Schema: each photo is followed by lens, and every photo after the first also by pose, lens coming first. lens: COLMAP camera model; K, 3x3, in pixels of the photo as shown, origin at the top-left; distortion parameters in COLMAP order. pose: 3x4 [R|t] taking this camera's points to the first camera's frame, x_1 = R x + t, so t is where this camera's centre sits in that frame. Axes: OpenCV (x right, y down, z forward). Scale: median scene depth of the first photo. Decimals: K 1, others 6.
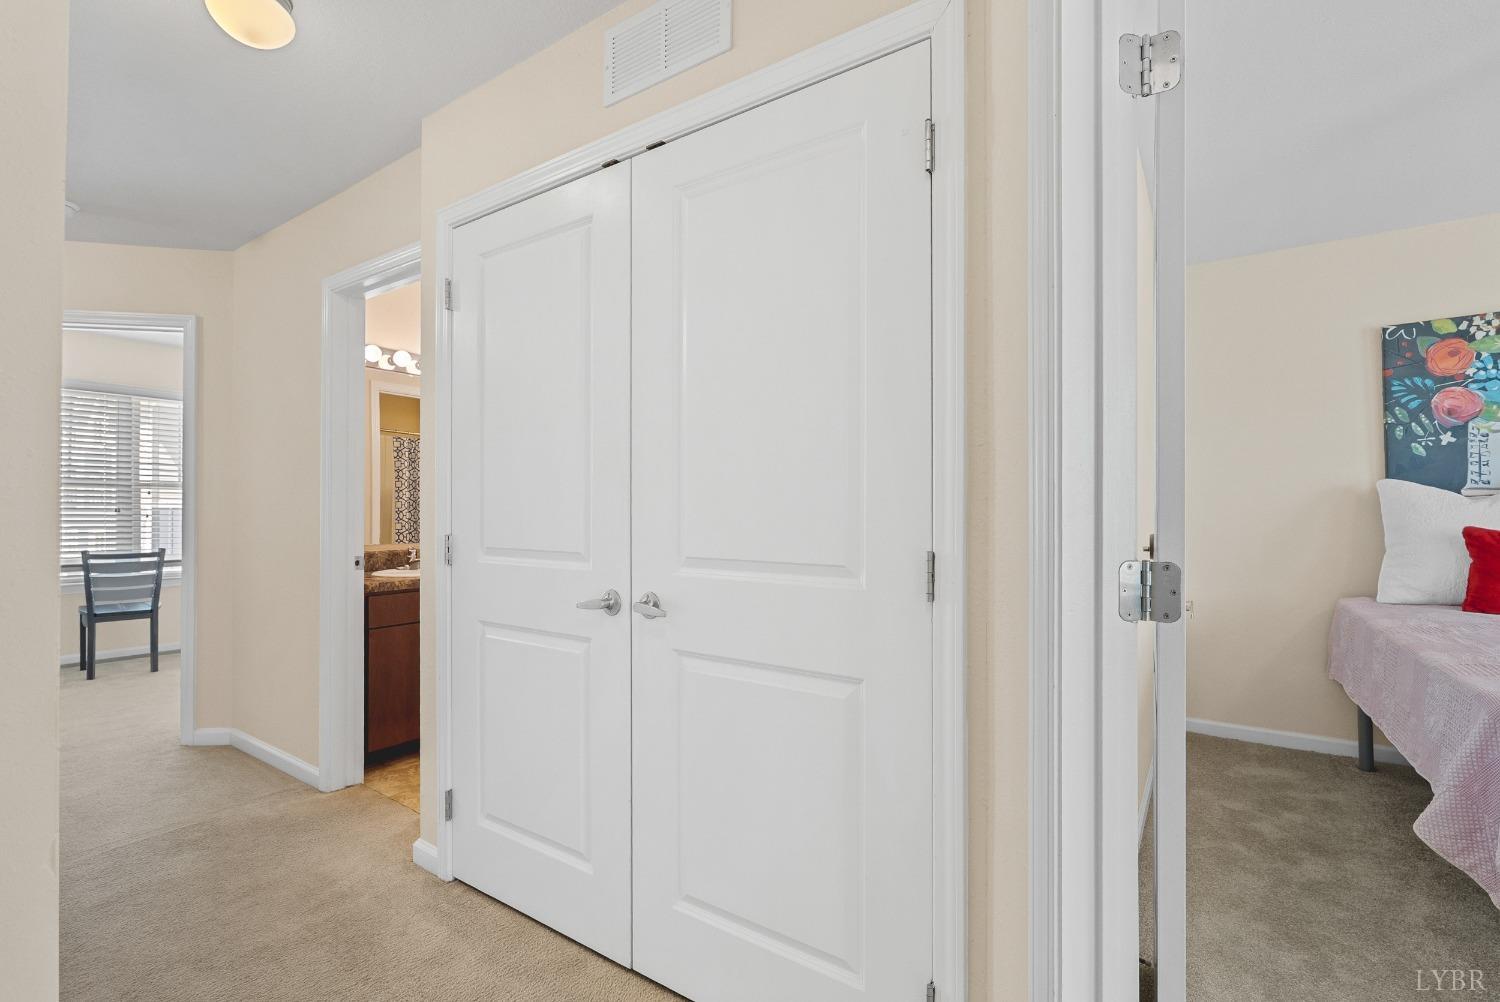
lens RADIAL K [[657.8, 0, 751.8], [0, 657.8, 503.4], [0, 0, 1]] dist [-0.003422, -0.000704]
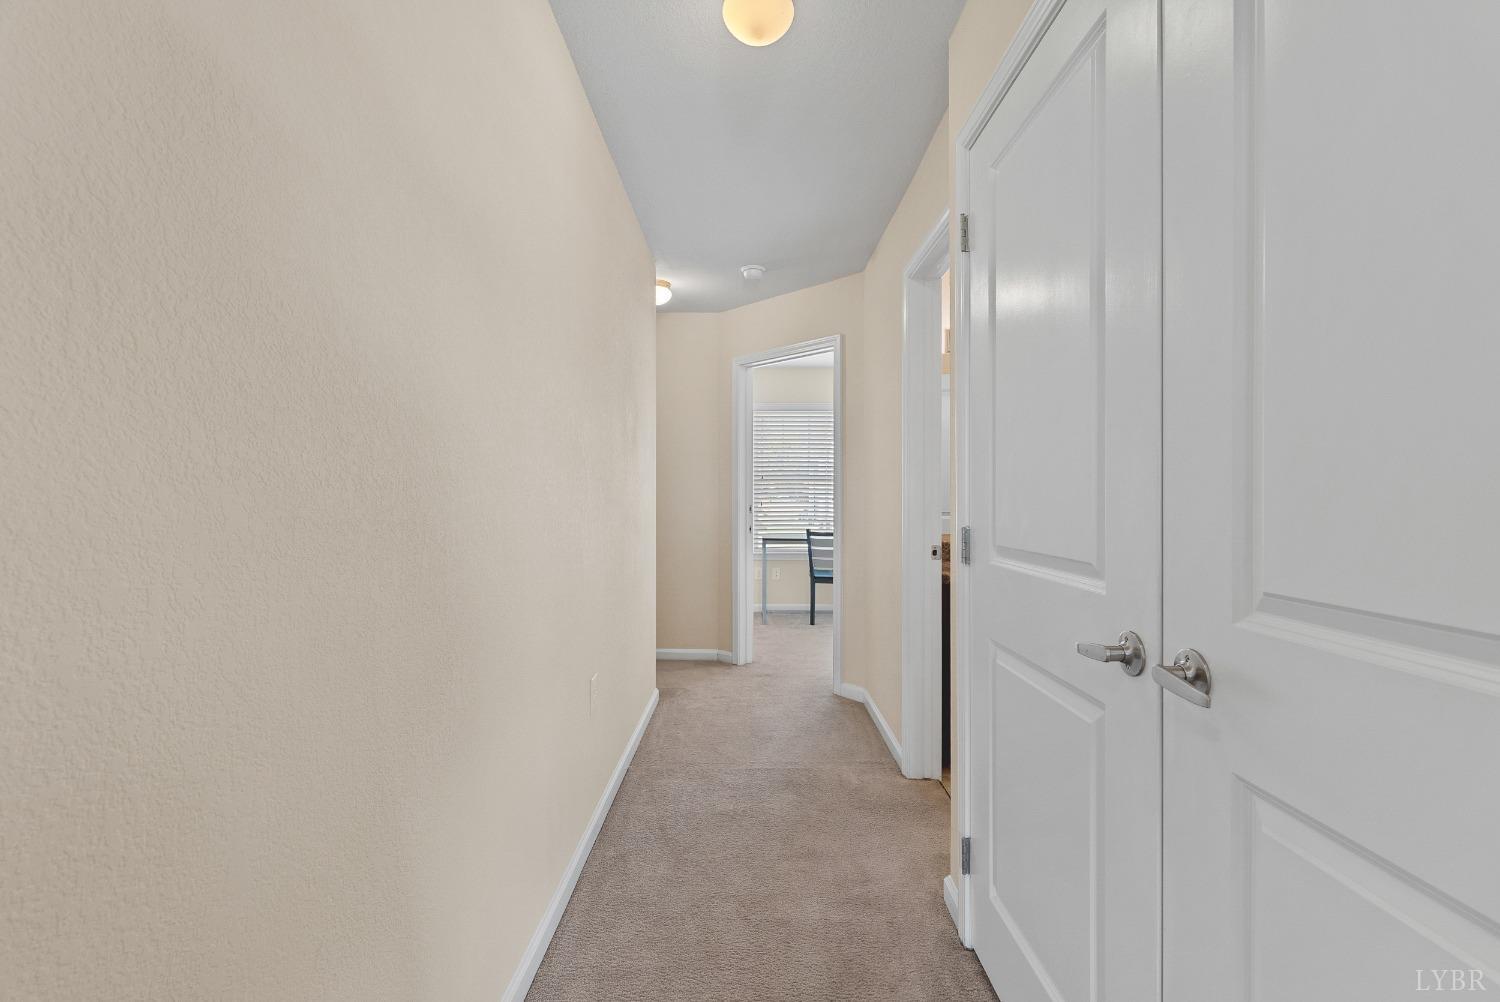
lens RADIAL K [[657.8, 0, 751.8], [0, 657.8, 503.4], [0, 0, 1]] dist [-0.003422, -0.000704]
pose [[0.574000, 0.004483, -0.818843, 0.043115], [0.009283, 0.999885, 0.011982, 0.004151], [0.818802, -0.014479, 0.573893, 0.238665]]
